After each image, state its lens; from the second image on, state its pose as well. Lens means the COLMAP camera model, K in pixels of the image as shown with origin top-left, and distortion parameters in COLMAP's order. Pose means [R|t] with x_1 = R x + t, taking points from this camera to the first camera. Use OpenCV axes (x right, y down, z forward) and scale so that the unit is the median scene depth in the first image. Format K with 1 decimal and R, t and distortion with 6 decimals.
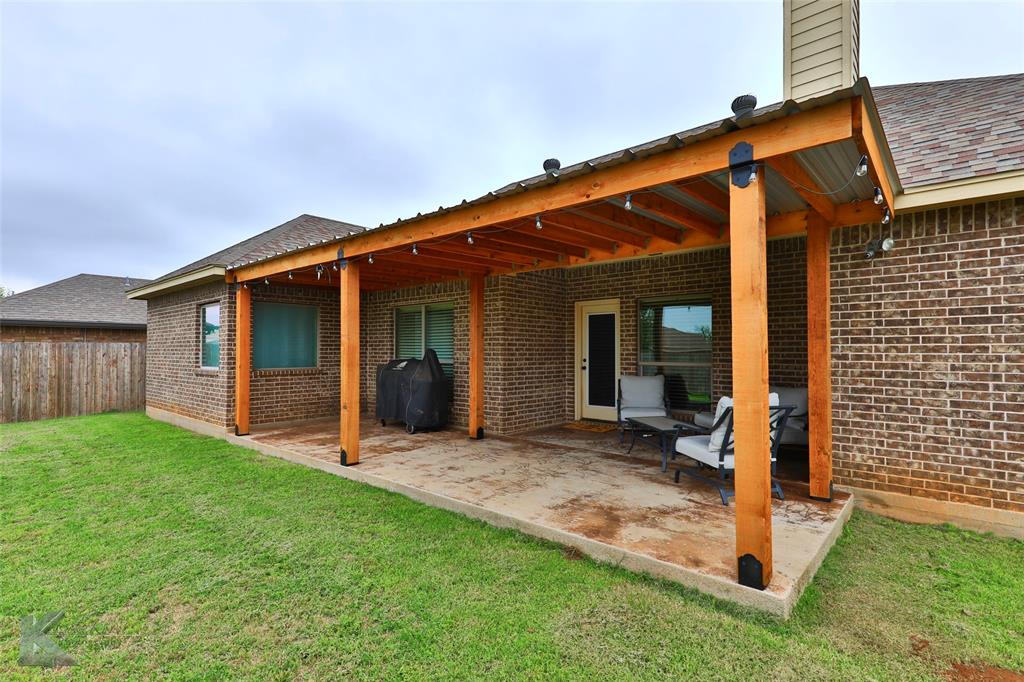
lens RADIAL K [[481.7, 0, 513.9], [0, 481.7, 343.9], [0, 0, 1]] dist [0.002174, -0.002085]
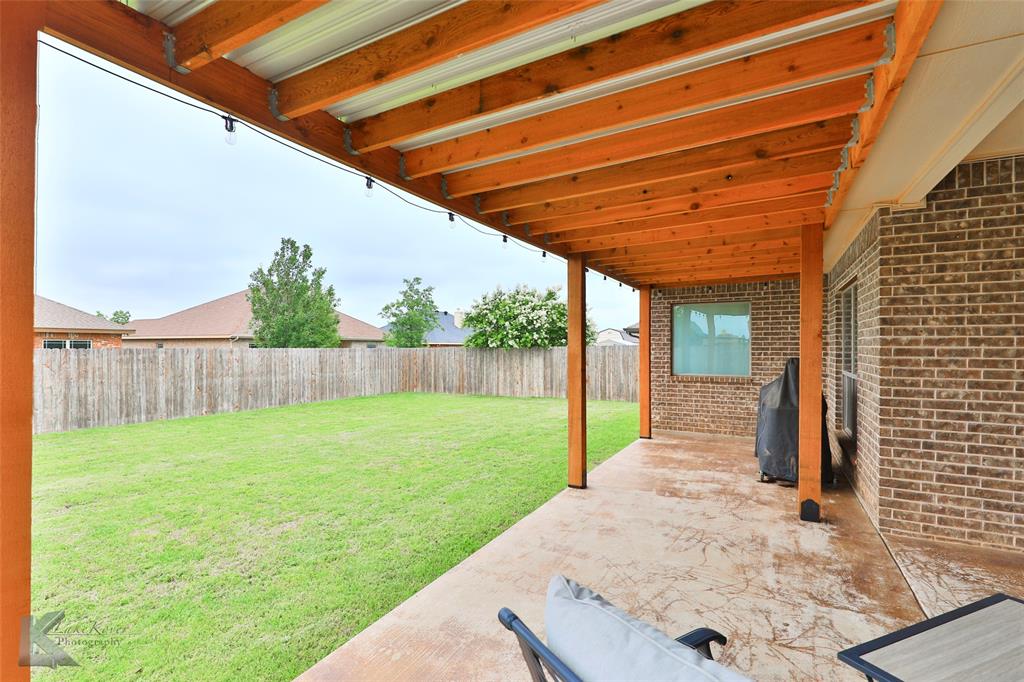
lens RADIAL K [[481.7, 0, 509.1], [0, 481.7, 343.5], [0, 0, 1]] dist [0.002174, -0.002085]
pose [[0.224953, -0.006423, -0.974349, 0.360080], [0.010950, 0.999932, -0.004063, -0.009407], [0.974308, -0.009755, 0.225008, 0.481642]]
